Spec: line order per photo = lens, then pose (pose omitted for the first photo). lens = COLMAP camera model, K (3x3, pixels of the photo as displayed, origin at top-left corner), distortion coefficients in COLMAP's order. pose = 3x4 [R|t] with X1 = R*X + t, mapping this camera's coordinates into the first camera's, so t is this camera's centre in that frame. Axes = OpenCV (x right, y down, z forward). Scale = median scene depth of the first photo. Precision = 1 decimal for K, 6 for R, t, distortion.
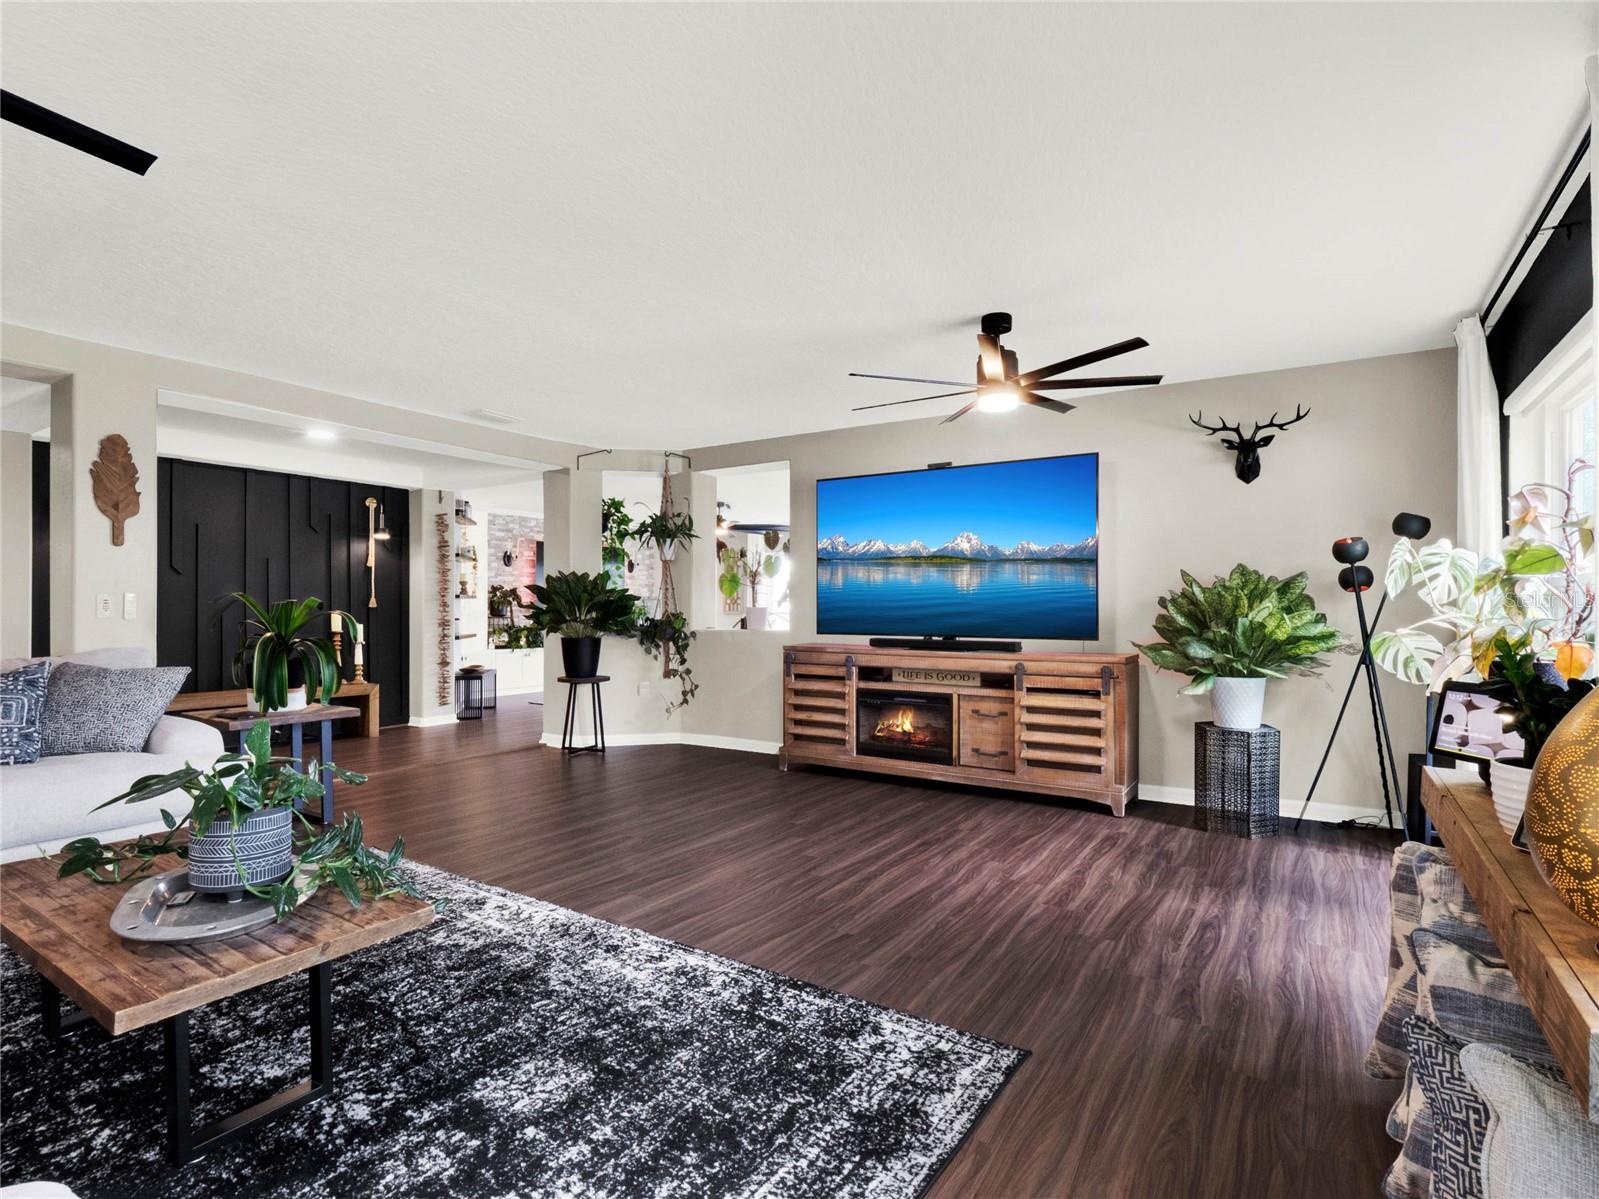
lens RADIAL K [[809.5, 0, 804.4], [0, 809.5, 605.5], [0, 0, 1]] dist [-0.006996, -0.003059]
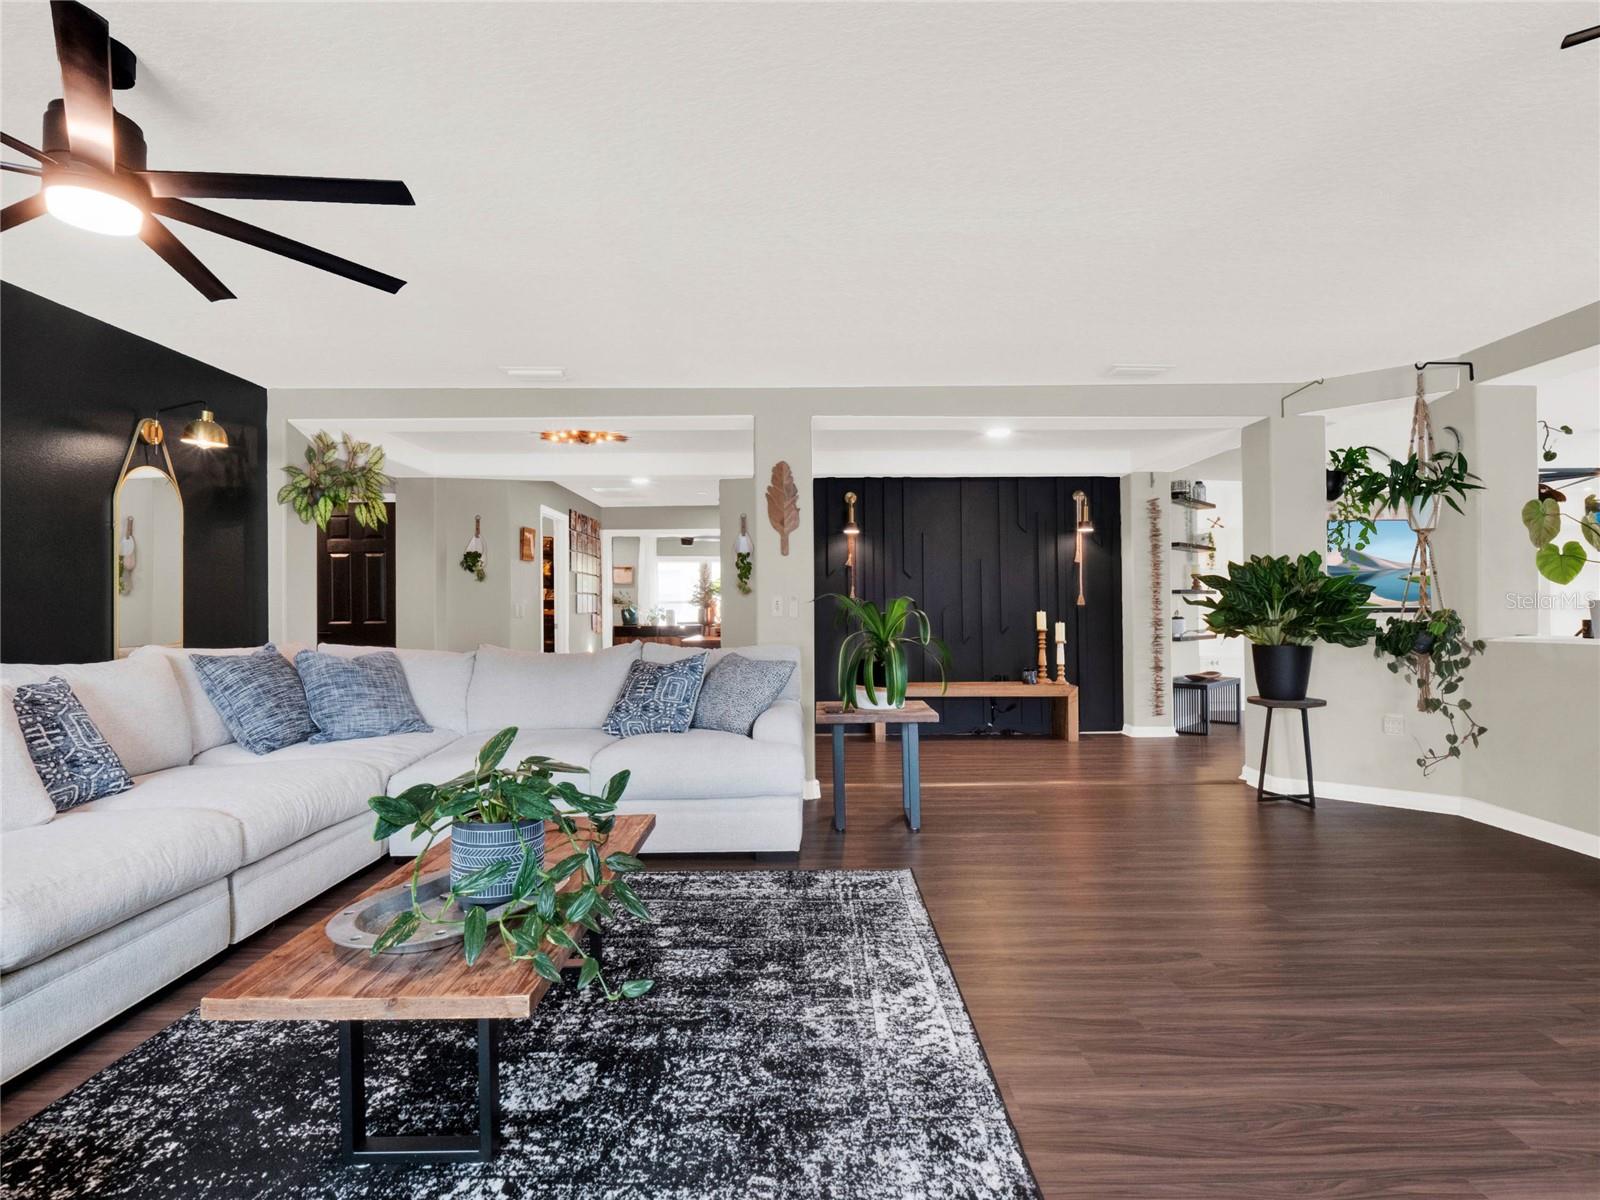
lens RADIAL K [[810.0, 0, 800.0], [0, 810.0, 600.6], [0, 0, 1]] dist [-0.006996, -0.003059]
pose [[0.547270, -0.012275, -0.836866, 0.098993], [0.010783, 0.999913, -0.007615, 0.000762], [0.836887, -0.004857, 0.547355, 0.235523]]
